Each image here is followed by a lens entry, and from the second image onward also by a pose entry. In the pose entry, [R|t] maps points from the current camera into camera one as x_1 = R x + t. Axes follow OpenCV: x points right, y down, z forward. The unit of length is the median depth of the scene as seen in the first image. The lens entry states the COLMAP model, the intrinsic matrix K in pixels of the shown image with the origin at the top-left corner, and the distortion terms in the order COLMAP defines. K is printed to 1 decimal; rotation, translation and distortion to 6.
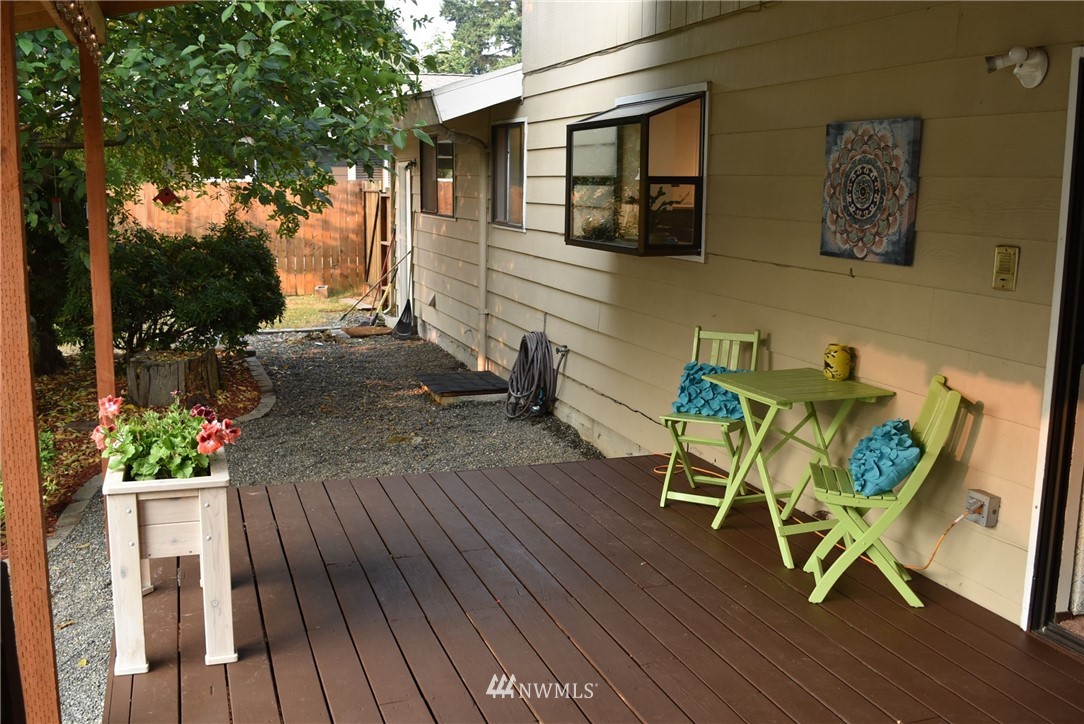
lens RADIAL K [[1040.3, 0, 542.0], [0, 1040.3, 362.0], [0, 0, 1]] dist [-0.078415, 0.006764]
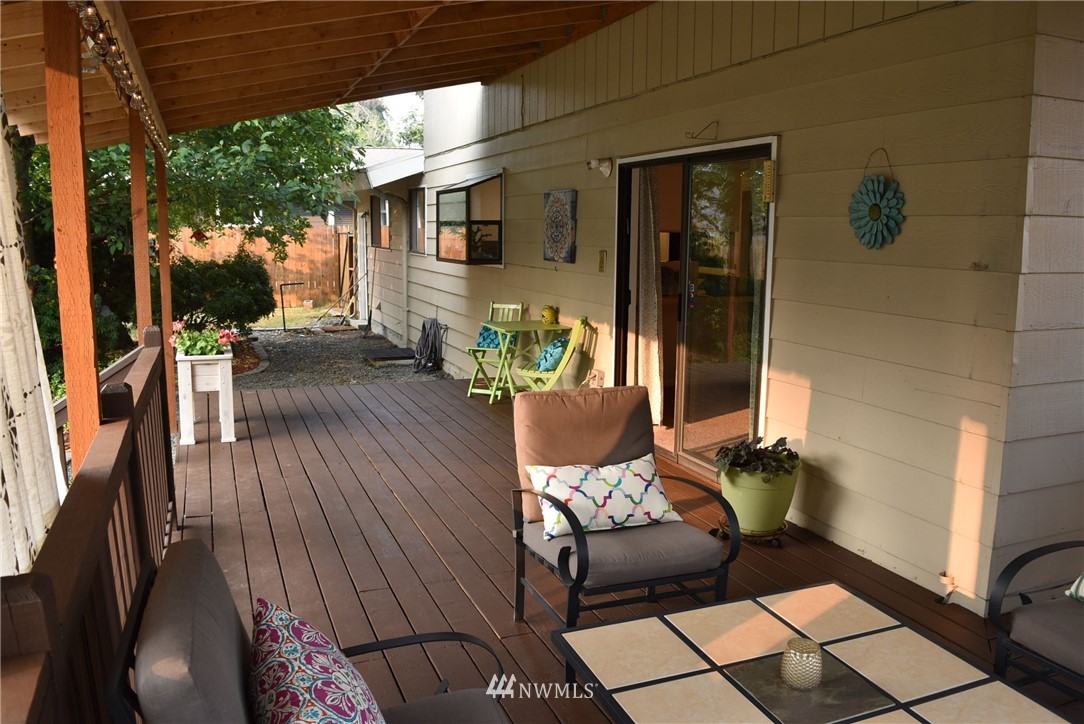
lens RADIAL K [[858.6, 0, 542.0], [0, 858.6, 362.0], [0, 0, 1]] dist [-0.095577, 0.030403]
pose [[0.999137, -0.007035, 0.040927, 0.113738], [0.007707, 0.999838, -0.016272, 0.063664], [-0.040806, 0.016574, 0.999030, -0.336669]]
